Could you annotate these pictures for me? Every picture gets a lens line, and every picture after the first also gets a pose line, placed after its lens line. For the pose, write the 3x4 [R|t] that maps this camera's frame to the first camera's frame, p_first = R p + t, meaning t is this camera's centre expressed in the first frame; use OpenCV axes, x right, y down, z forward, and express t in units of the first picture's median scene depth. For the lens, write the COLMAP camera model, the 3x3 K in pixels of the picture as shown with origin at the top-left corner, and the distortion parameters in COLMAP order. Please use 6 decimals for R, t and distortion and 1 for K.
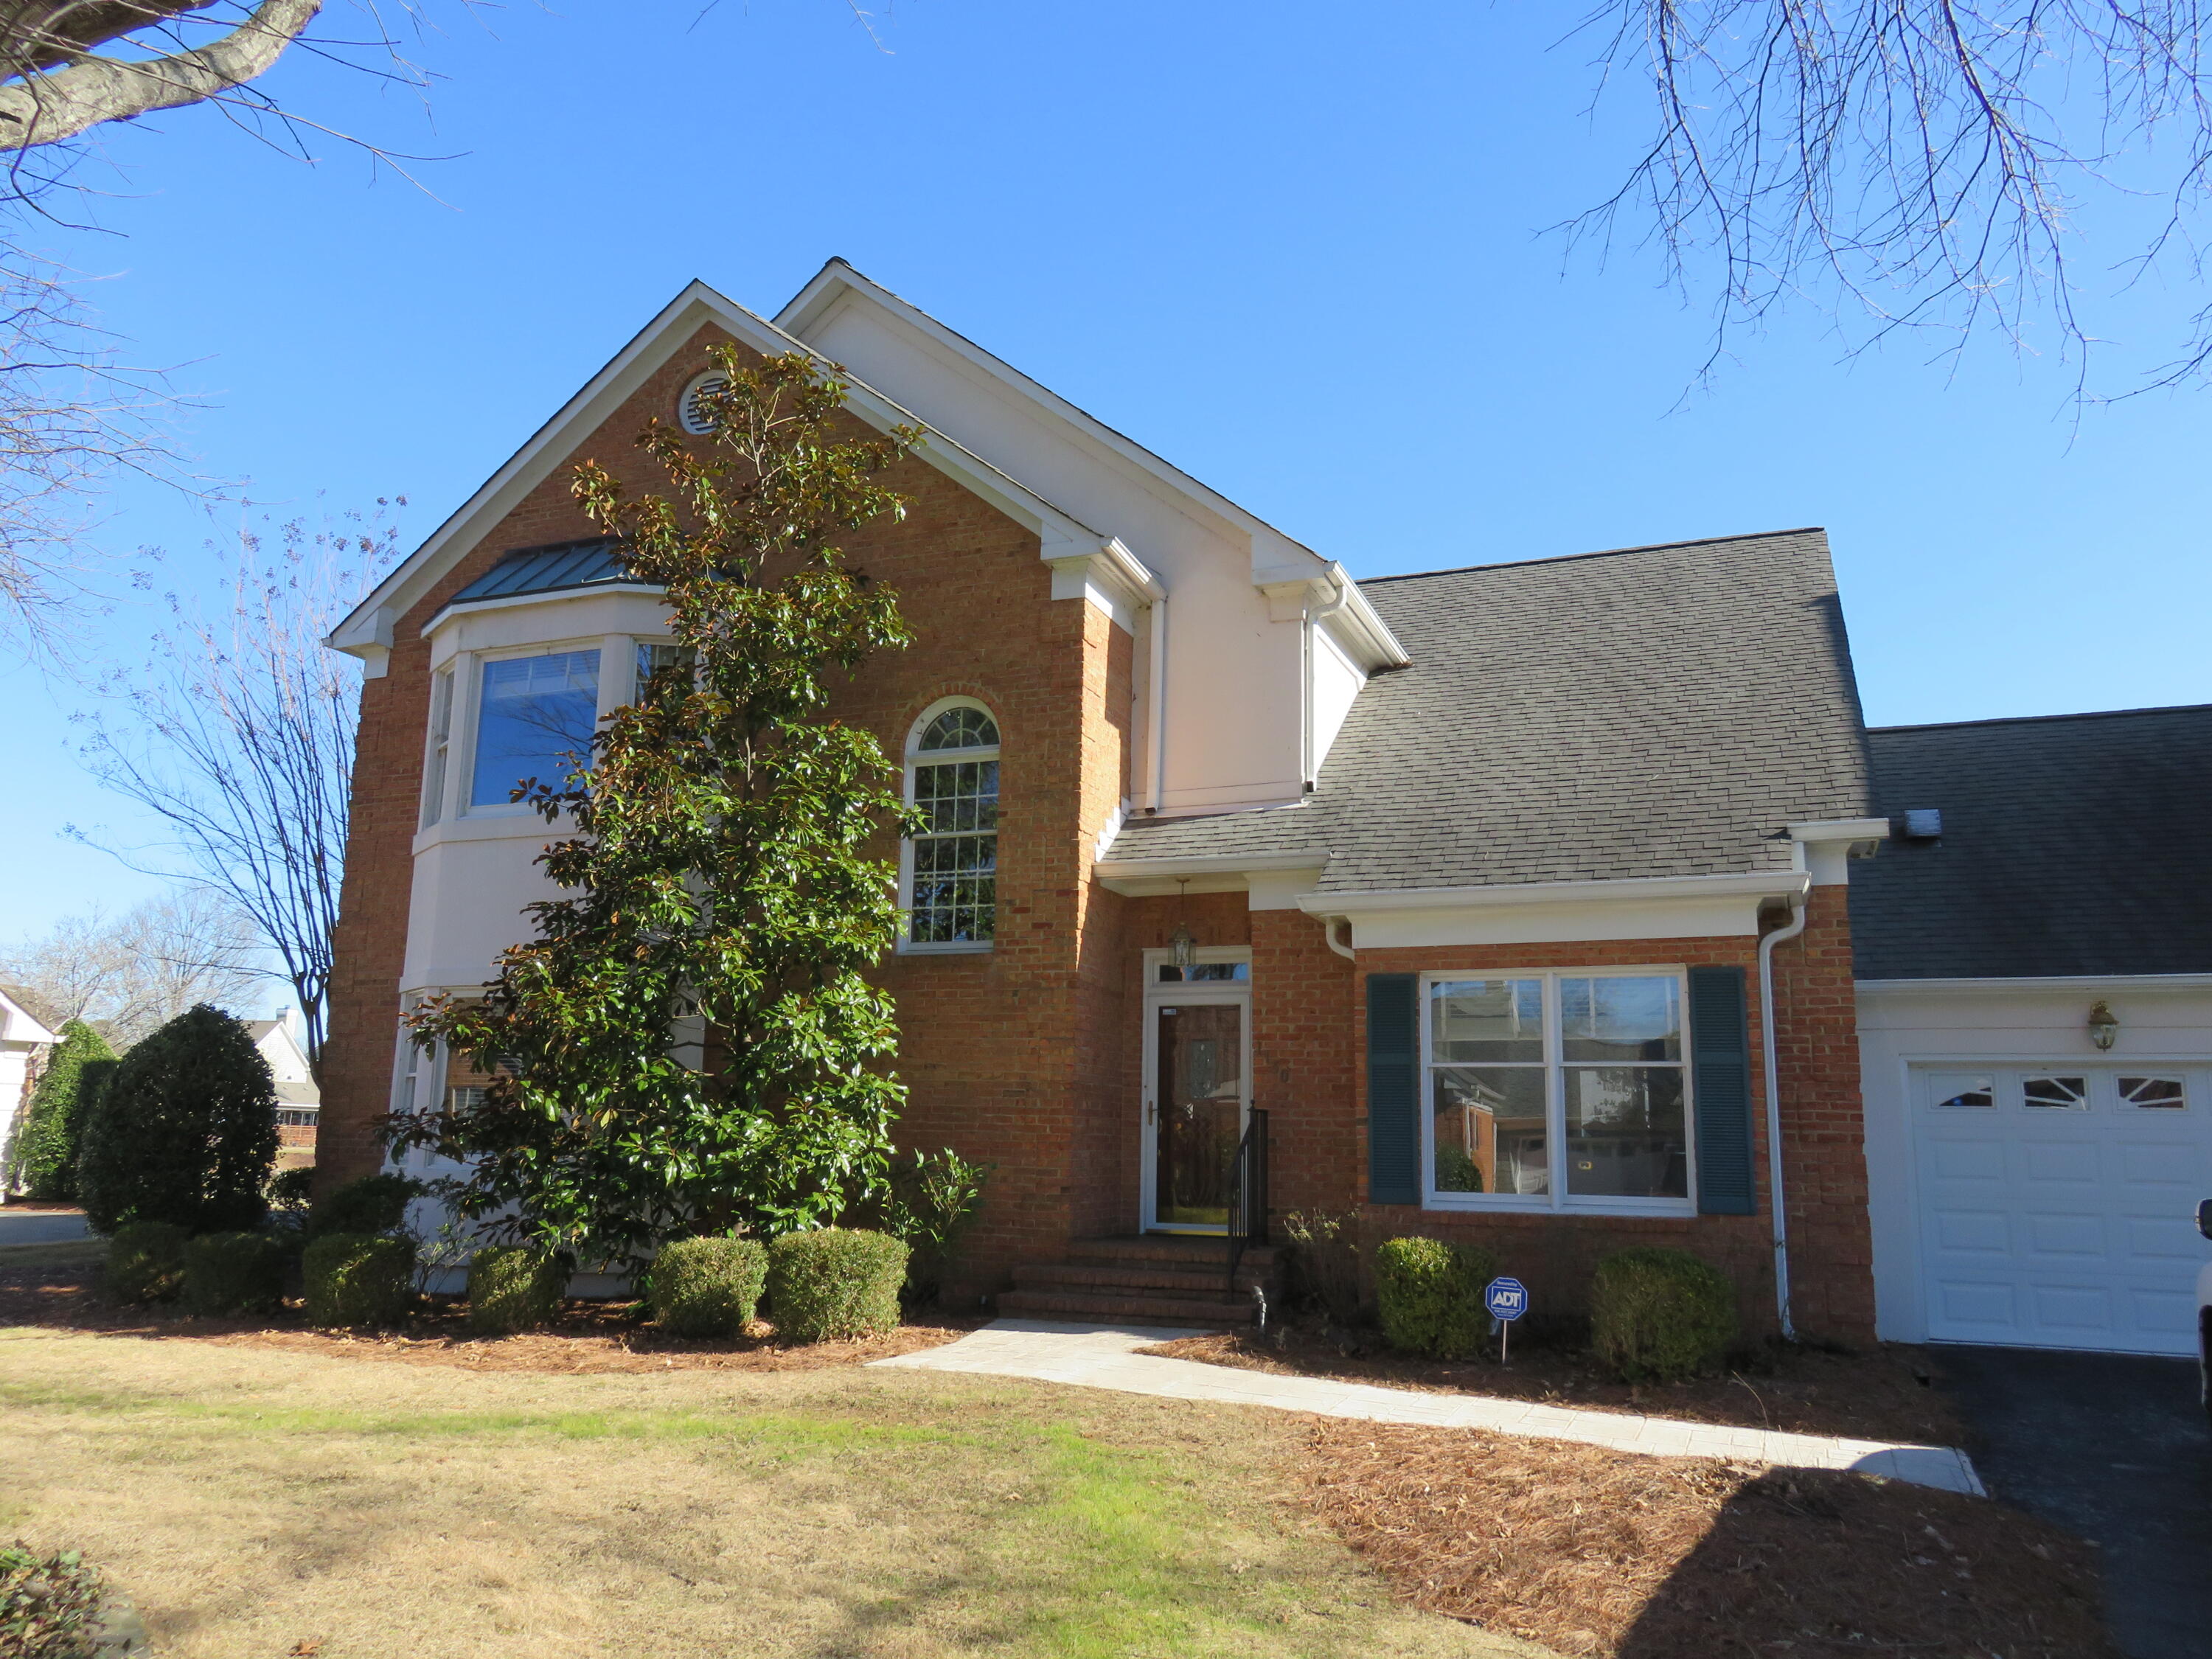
lens RADIAL K [[1640.2, 0, 1104.1], [0, 1640.2, 817.7], [0, 0, 1]] dist [-0.009243, -0.003789]
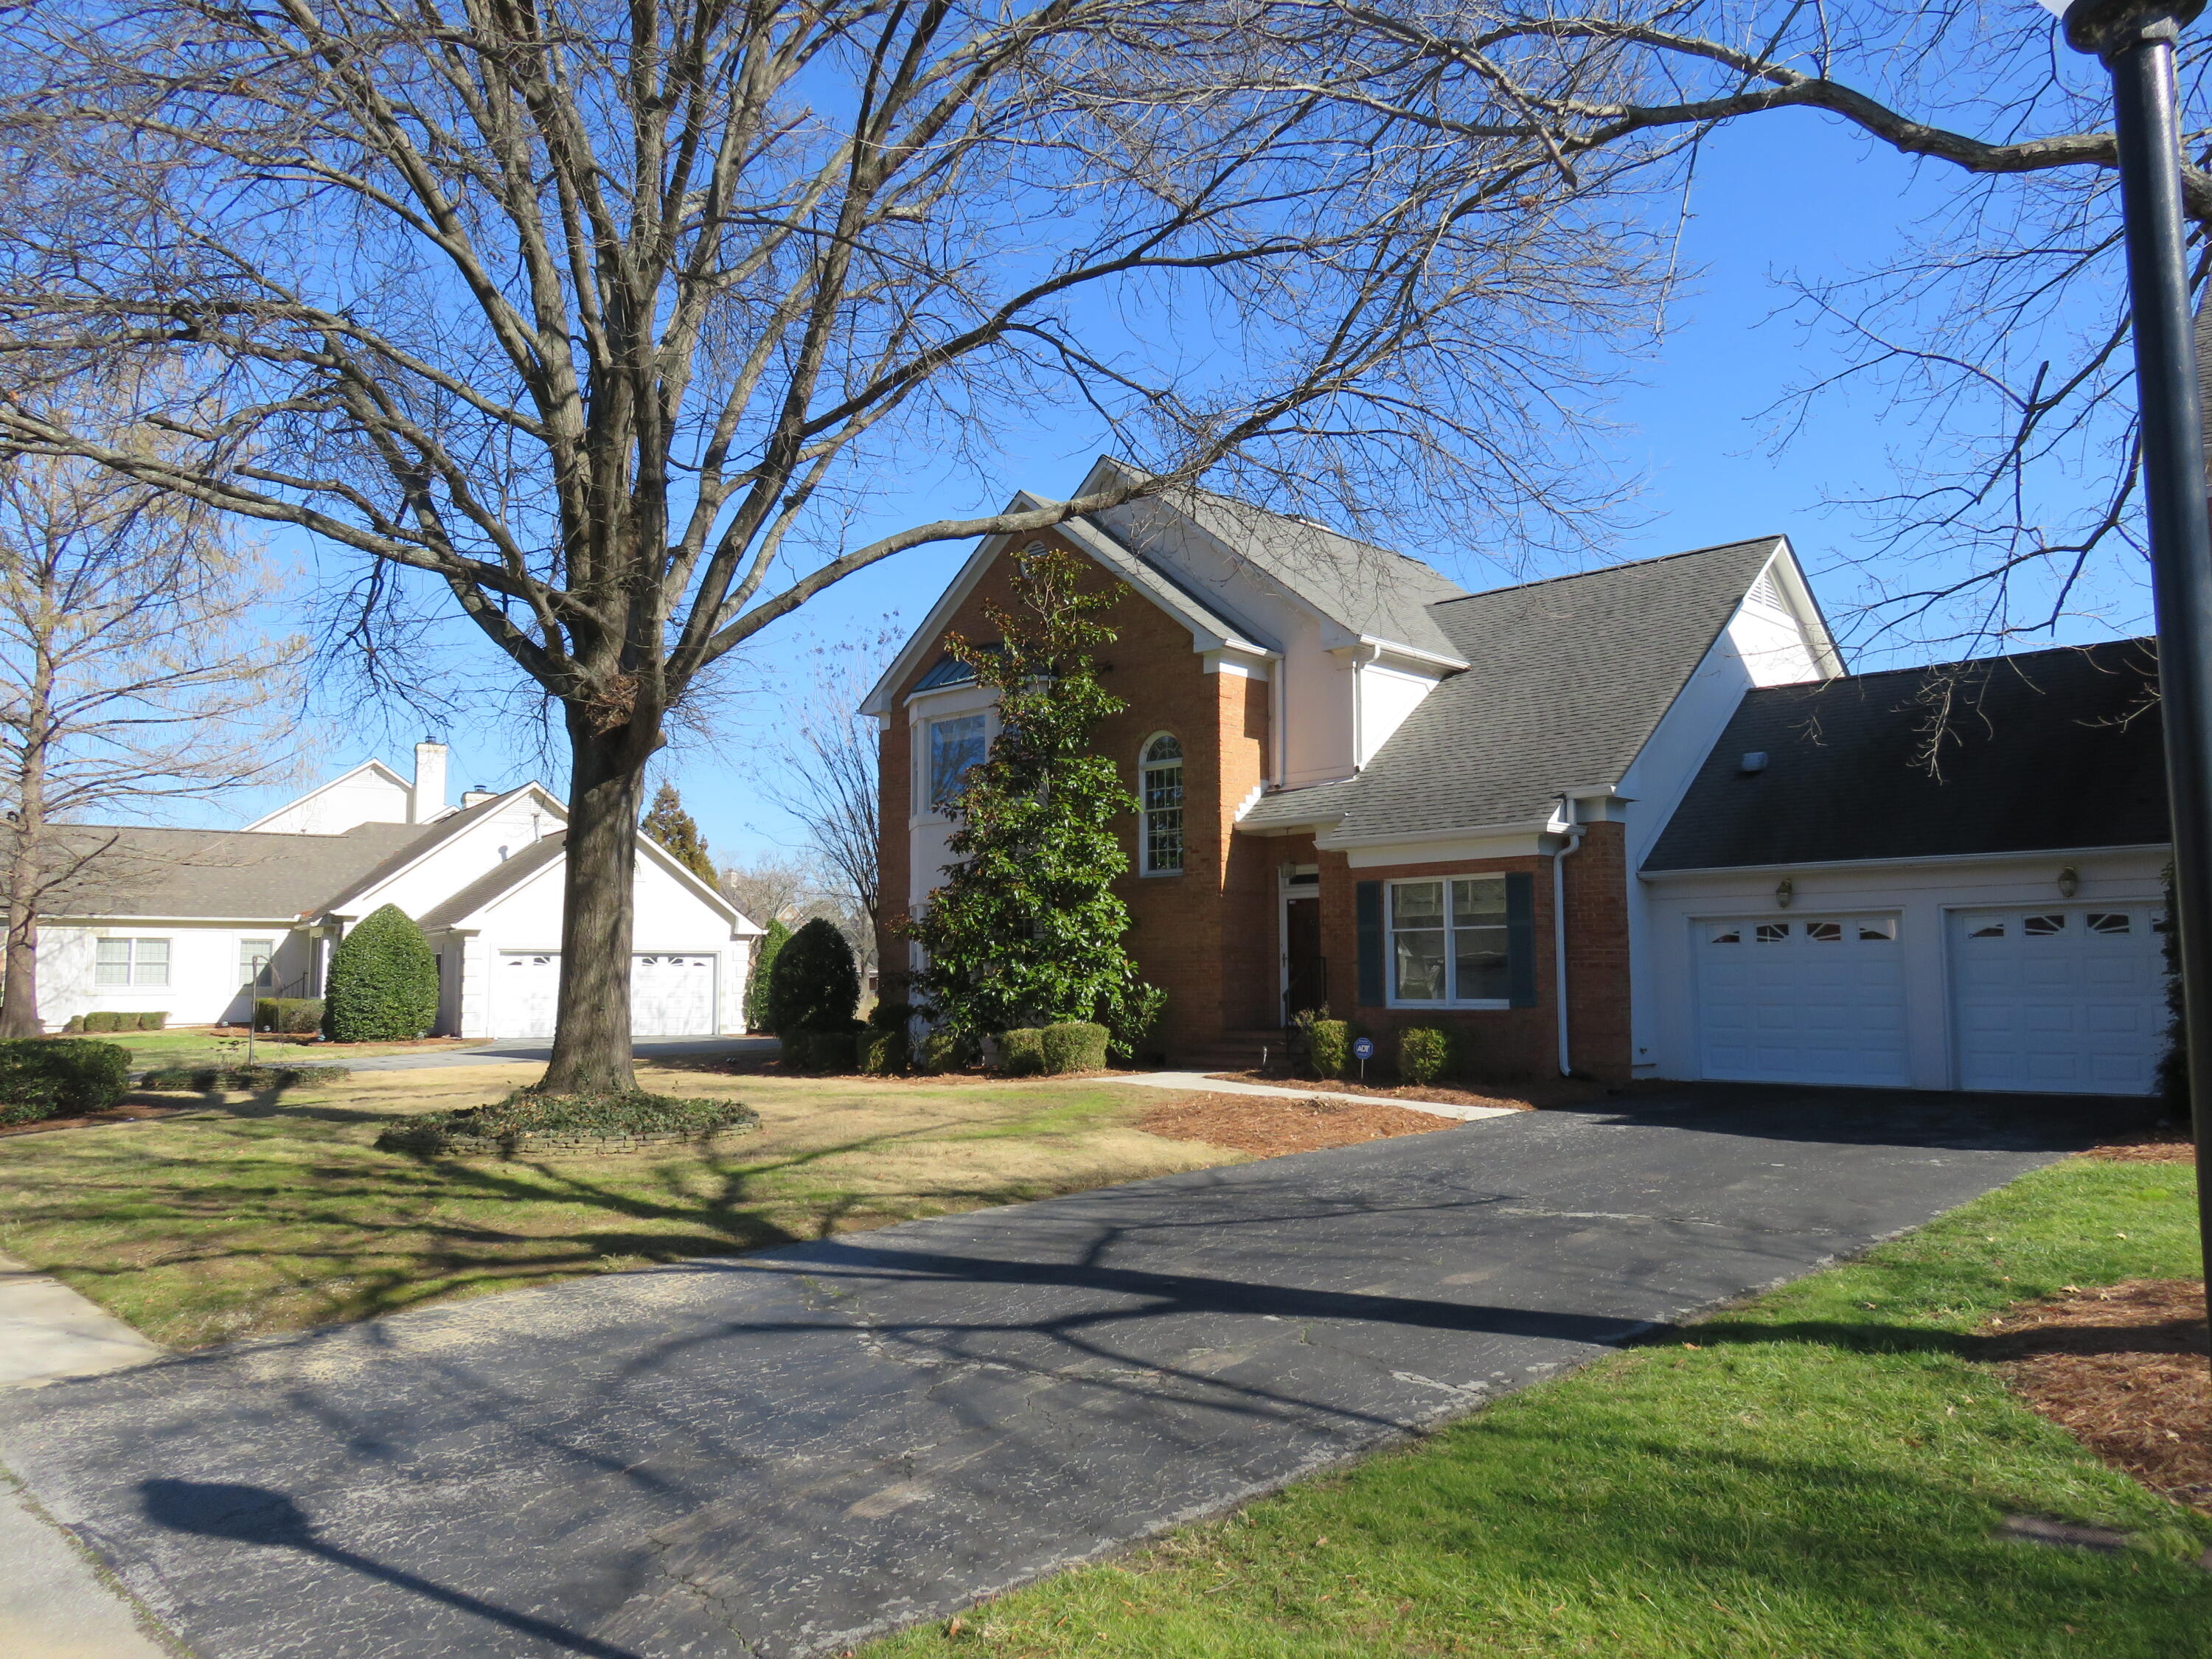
lens RADIAL K [[1650.4, 0, 1106.0], [0, 1650.4, 829.5], [0, 0, 1]] dist [-0.013027, -0.010079]
pose [[0.928085, -0.058328, -0.367771, 0.548934], [0.094433, 0.992235, 0.080940, -0.129112], [0.360194, -0.109849, 0.926387, -0.743499]]
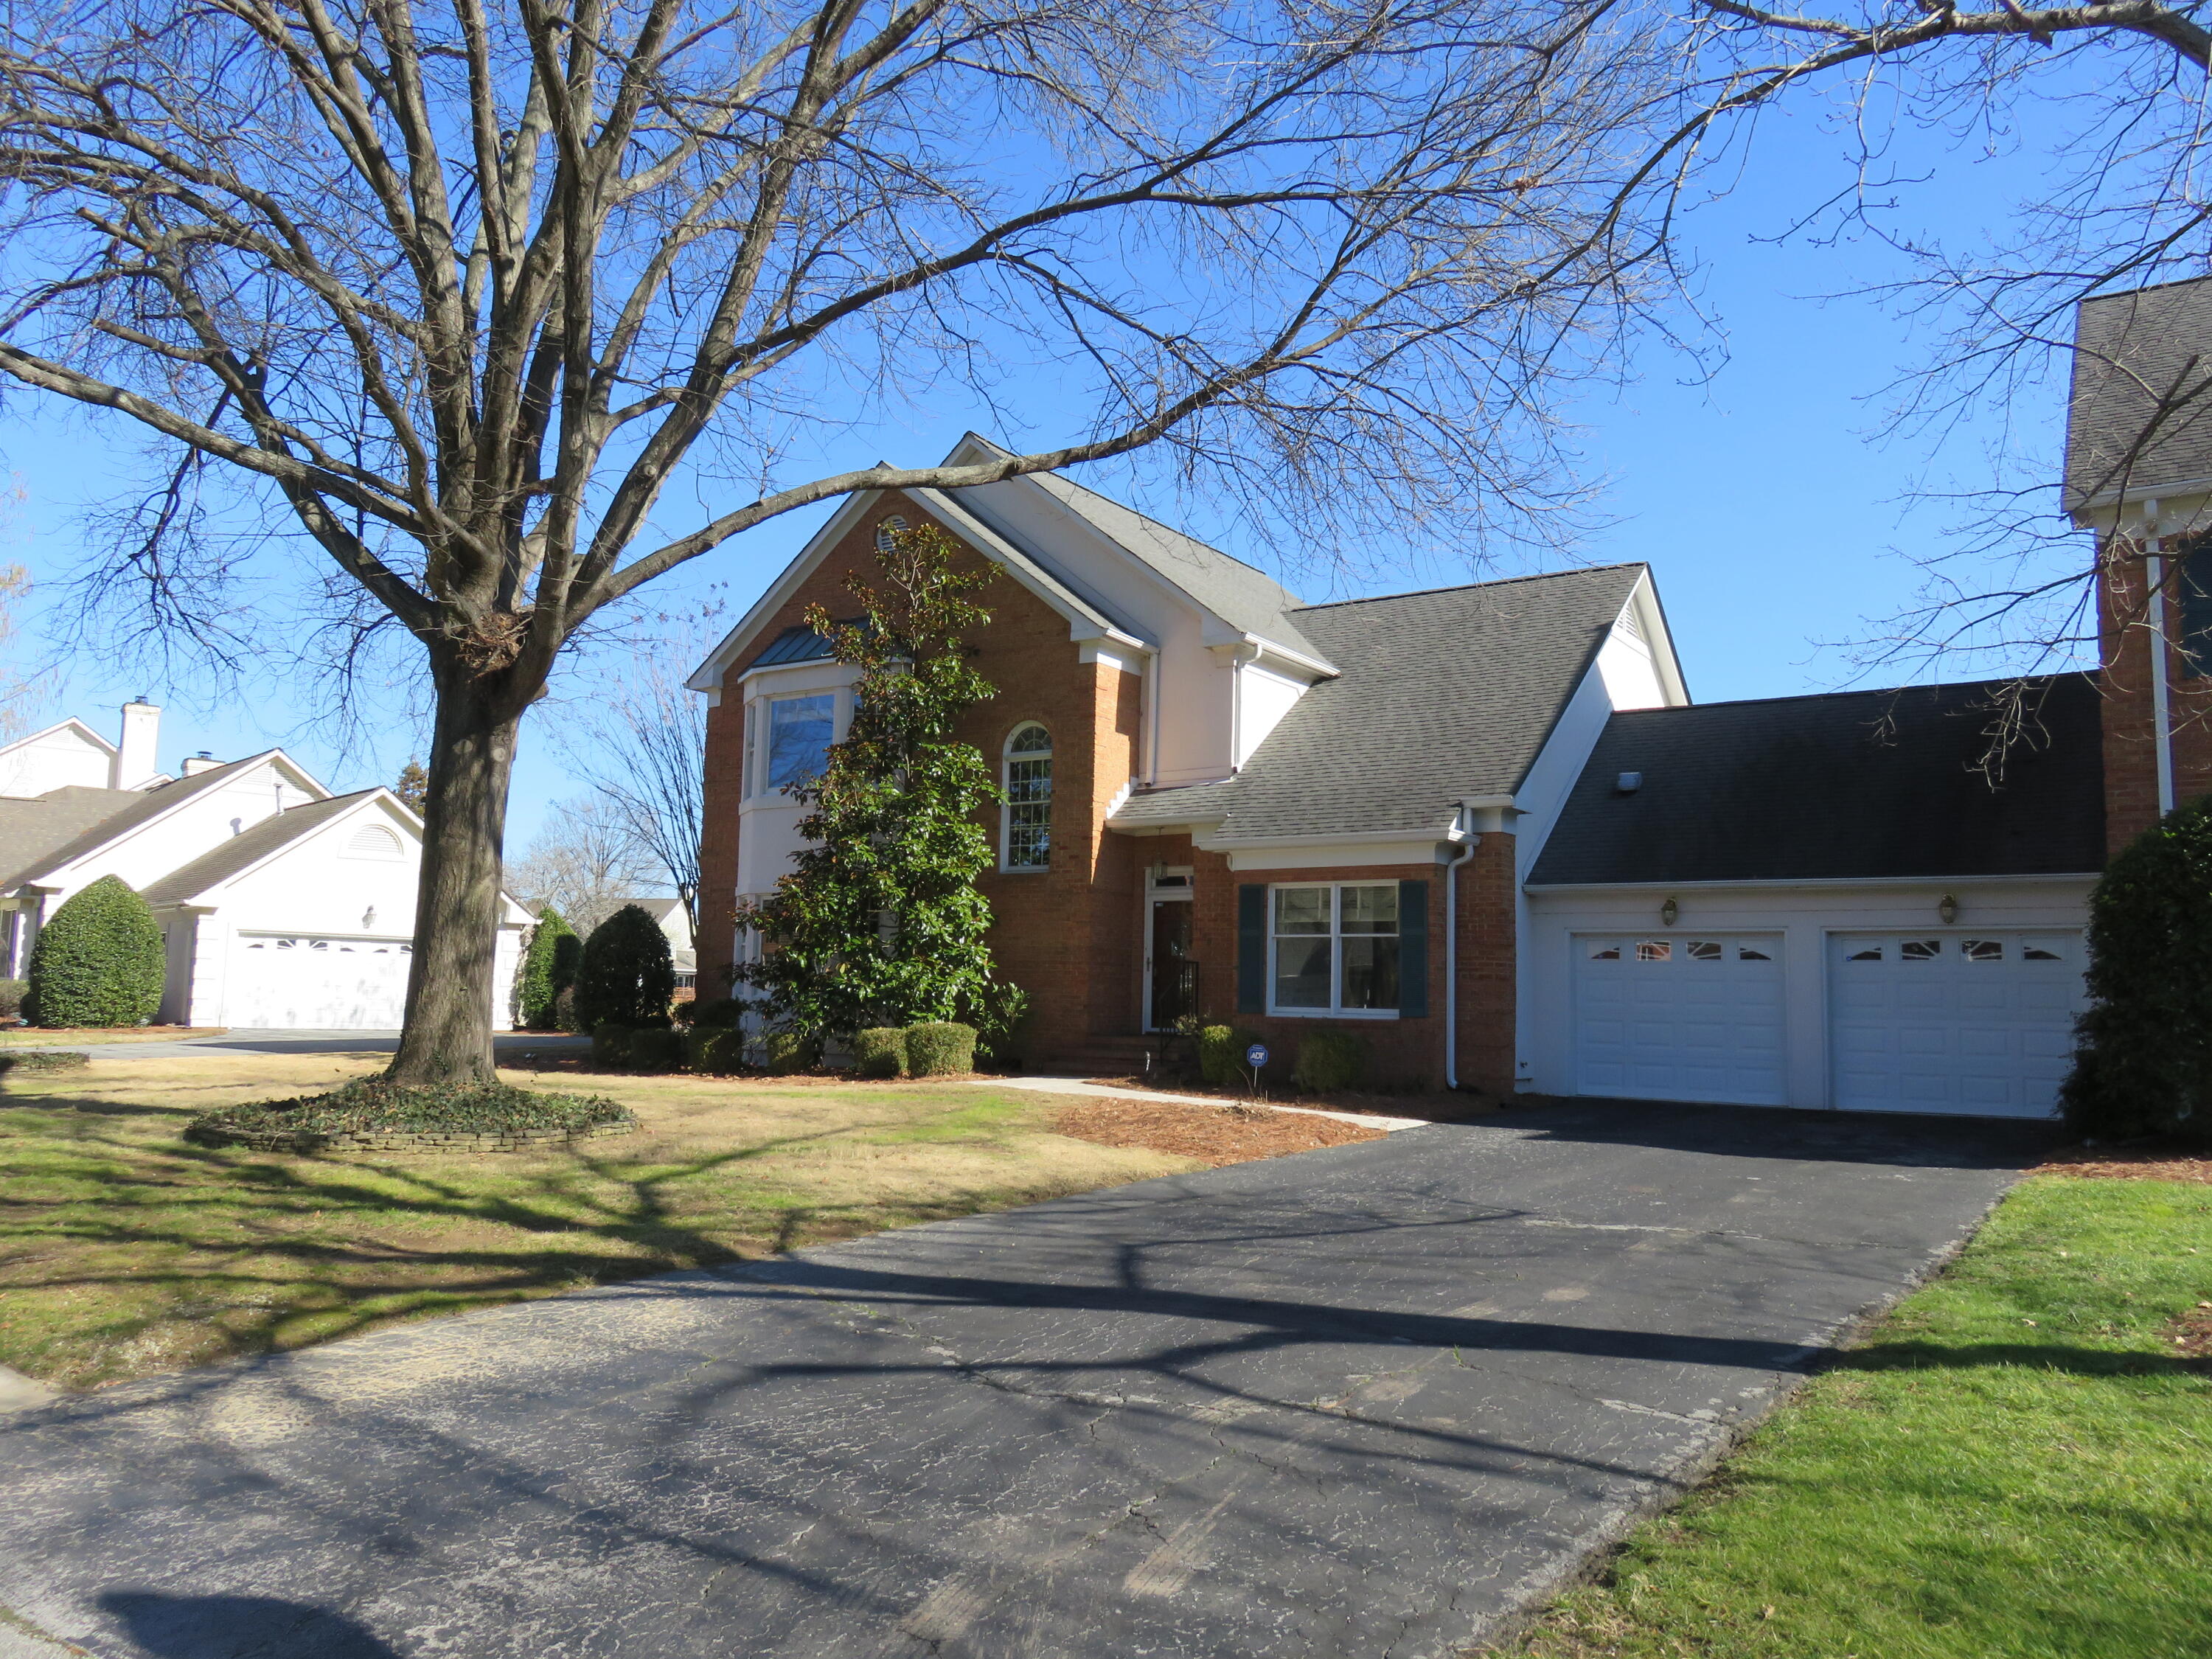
lens RADIAL K [[1640.2, 0, 1104.1], [0, 1640.2, 817.7], [0, 0, 1]] dist [-0.009243, -0.003789]
pose [[0.977305, -0.020510, -0.210840, 0.371193], [0.037328, 0.996401, 0.076098, -0.109722], [0.208520, -0.082241, 0.974554, -0.700311]]
